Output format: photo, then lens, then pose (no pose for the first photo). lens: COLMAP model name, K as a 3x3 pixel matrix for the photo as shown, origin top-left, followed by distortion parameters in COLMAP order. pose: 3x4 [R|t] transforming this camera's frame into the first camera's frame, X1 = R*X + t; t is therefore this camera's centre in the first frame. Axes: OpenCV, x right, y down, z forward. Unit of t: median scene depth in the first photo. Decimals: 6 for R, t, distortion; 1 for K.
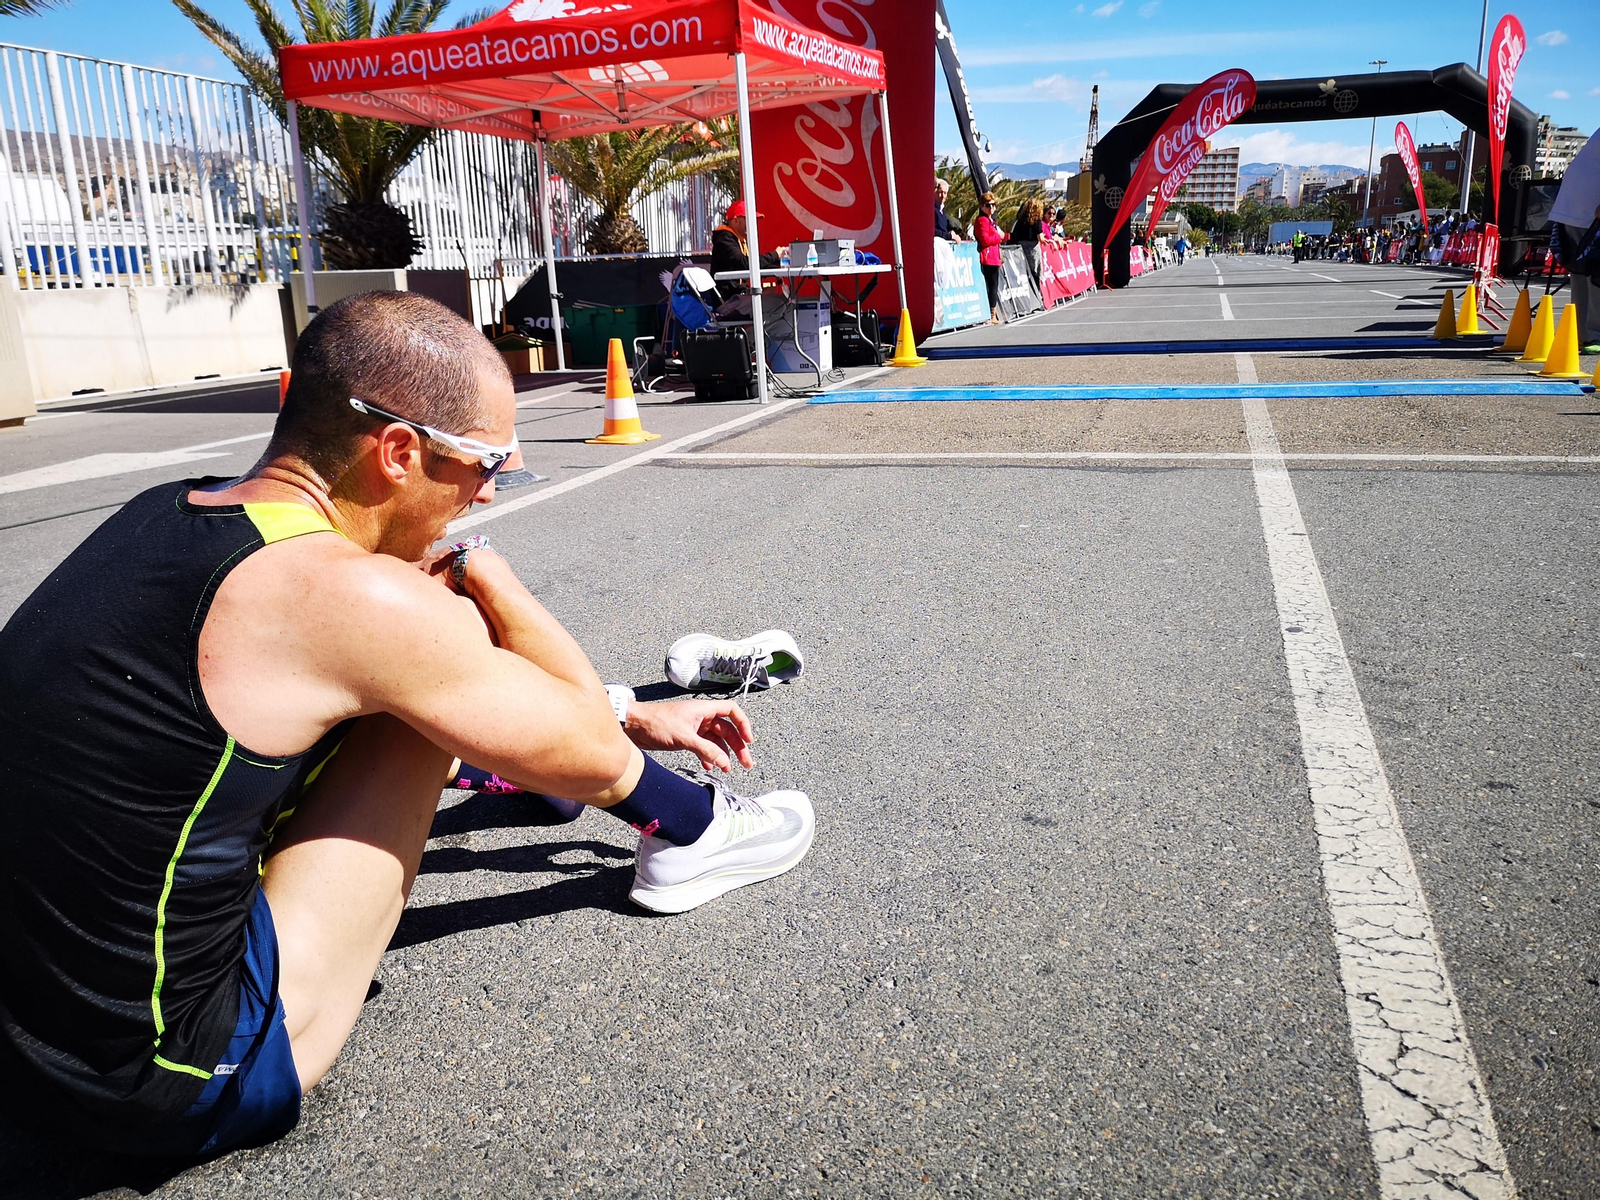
lens RADIAL K [[1256.3, 0, 791.0], [0, 1256.3, 616.5], [0, 0, 1]] dist [0.057810, -0.059656]
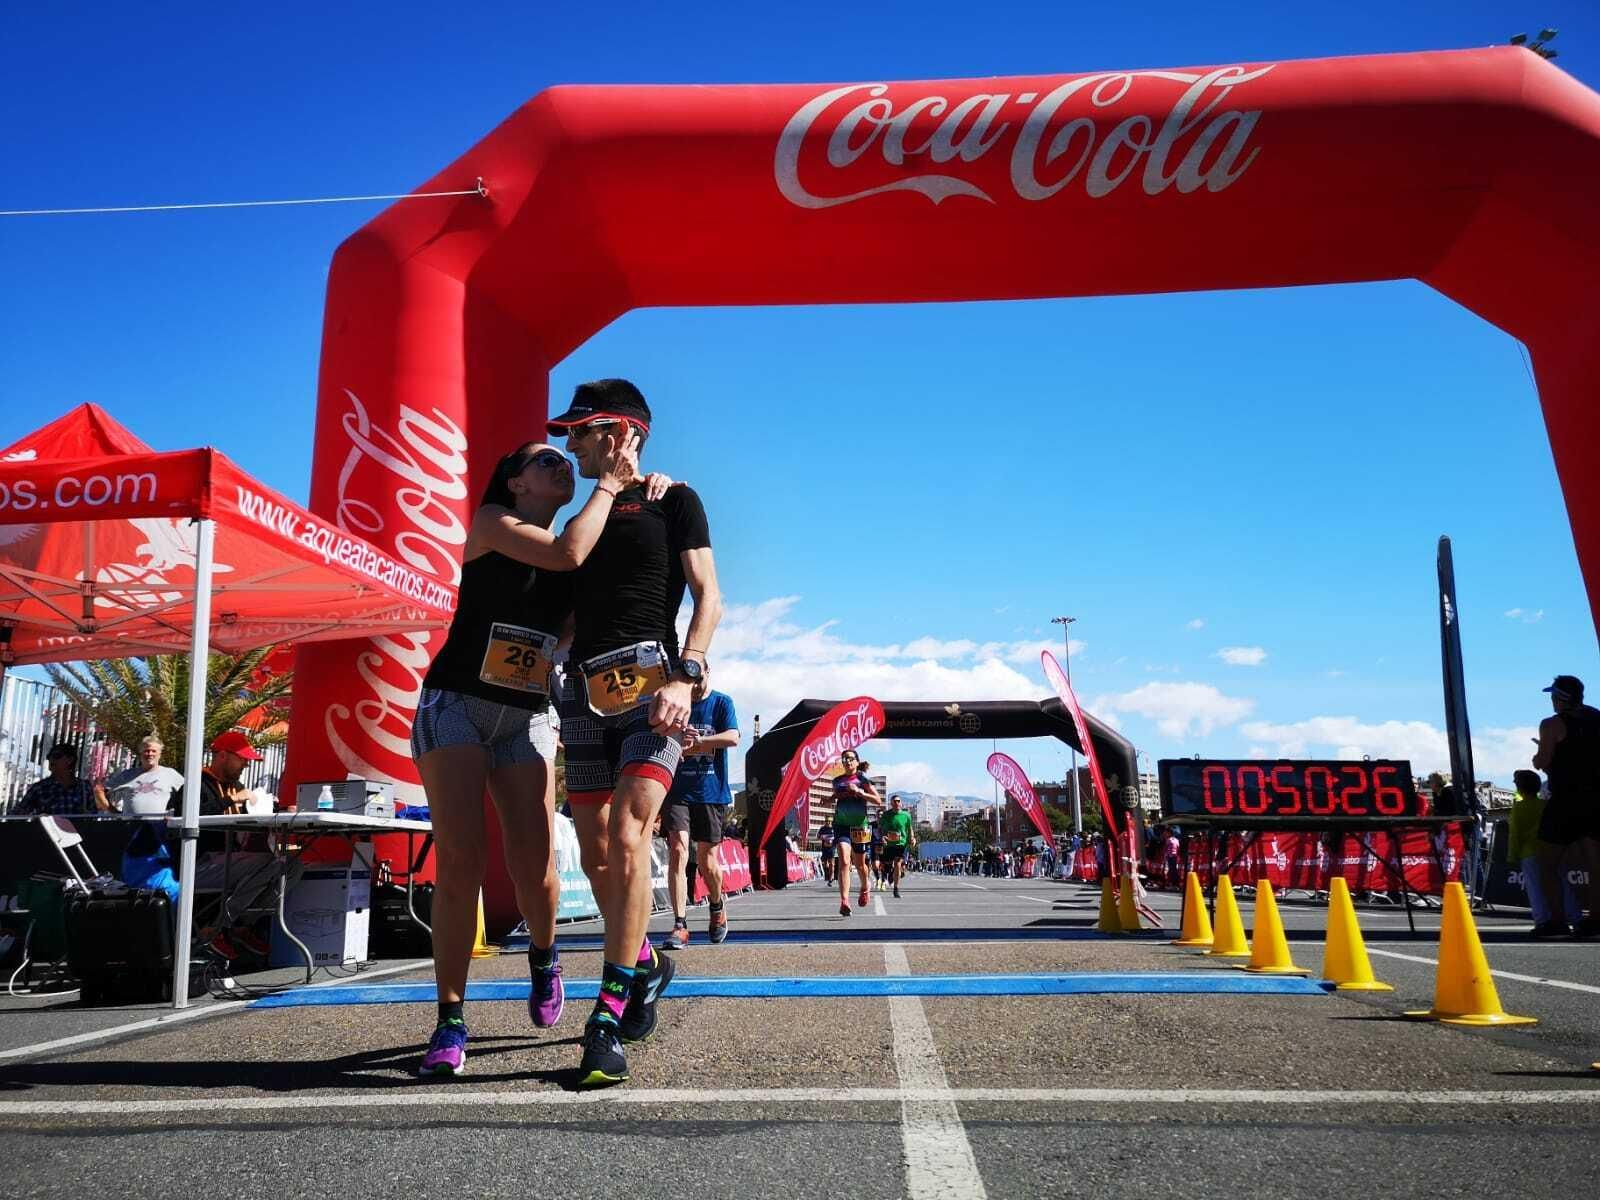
lens RADIAL K [[1256.3, 0, 795.7], [0, 1256.3, 608.5], [0, 0, 1]] dist [0.057810, -0.059656]
pose [[0.968375, 0.072316, 0.238789, 0.082170], [0.045919, 0.889069, -0.455465, -0.031330], [-0.245237, 0.452026, 0.857631, 0.210043]]
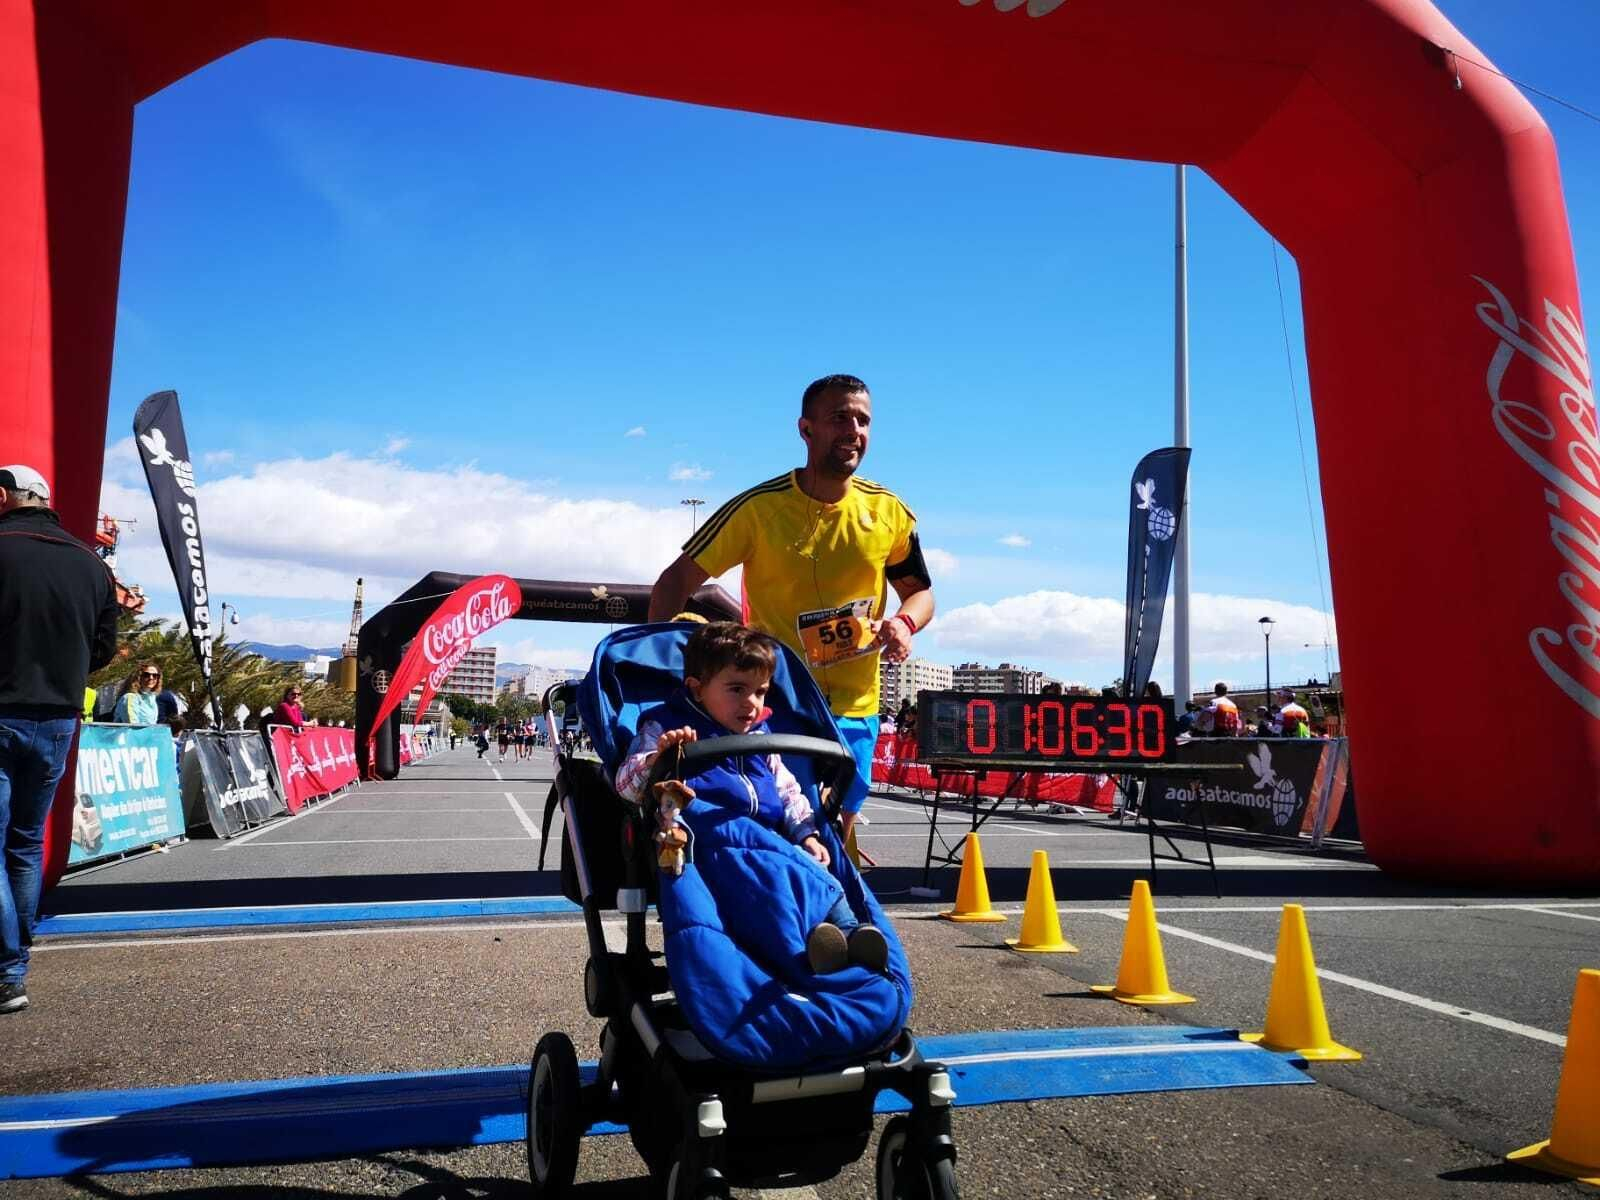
lens RADIAL K [[1256.3, 0, 826.5], [0, 1256.3, 592.6], [0, 0, 1]] dist [0.057810, -0.059656]
pose [[0.835239, 0.103962, 0.539970, 0.087521], [0.111884, 0.929294, -0.351986, -0.120502], [-0.538384, 0.354406, 0.764551, 0.381627]]
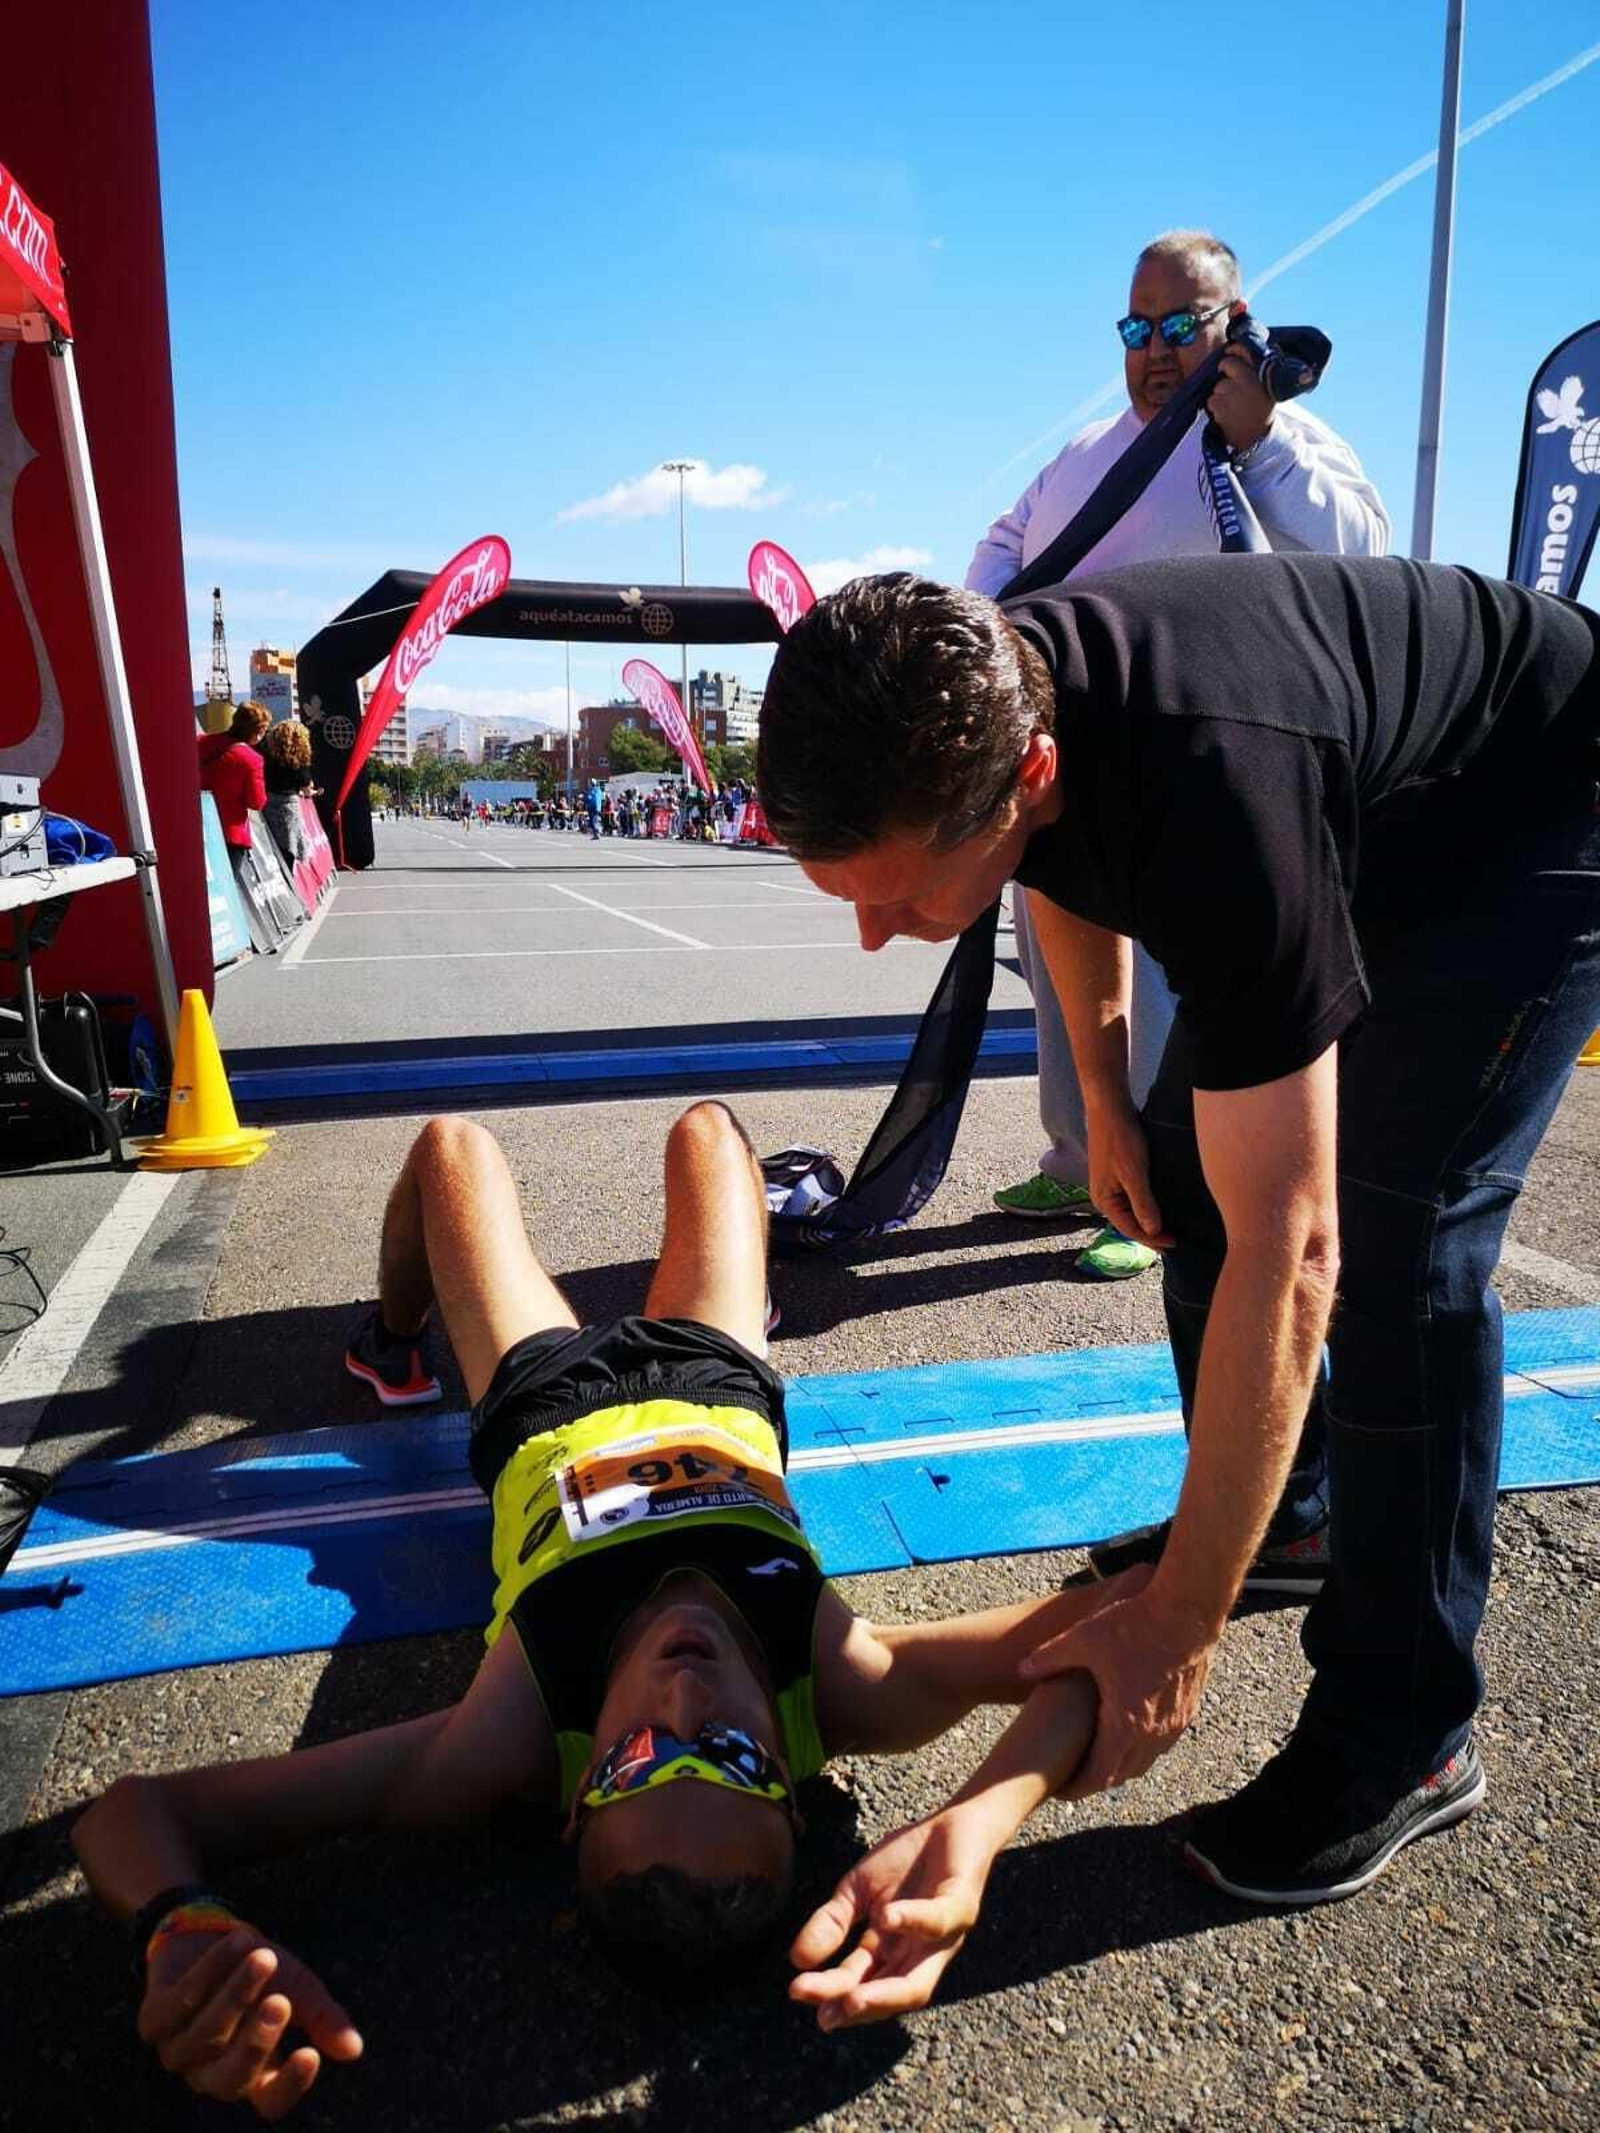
lens RADIAL K [[1674.8, 0, 818.5], [0, 1674.8, 1084.4], [0, 0, 1]] dist [0.057810, -0.059656]
pose [[0.847309, -0.060046, 0.527695, -0.003733], [0.122607, 0.988865, -0.084345, -0.157981], [-0.516754, 0.136166, 0.845236, 0.533976]]
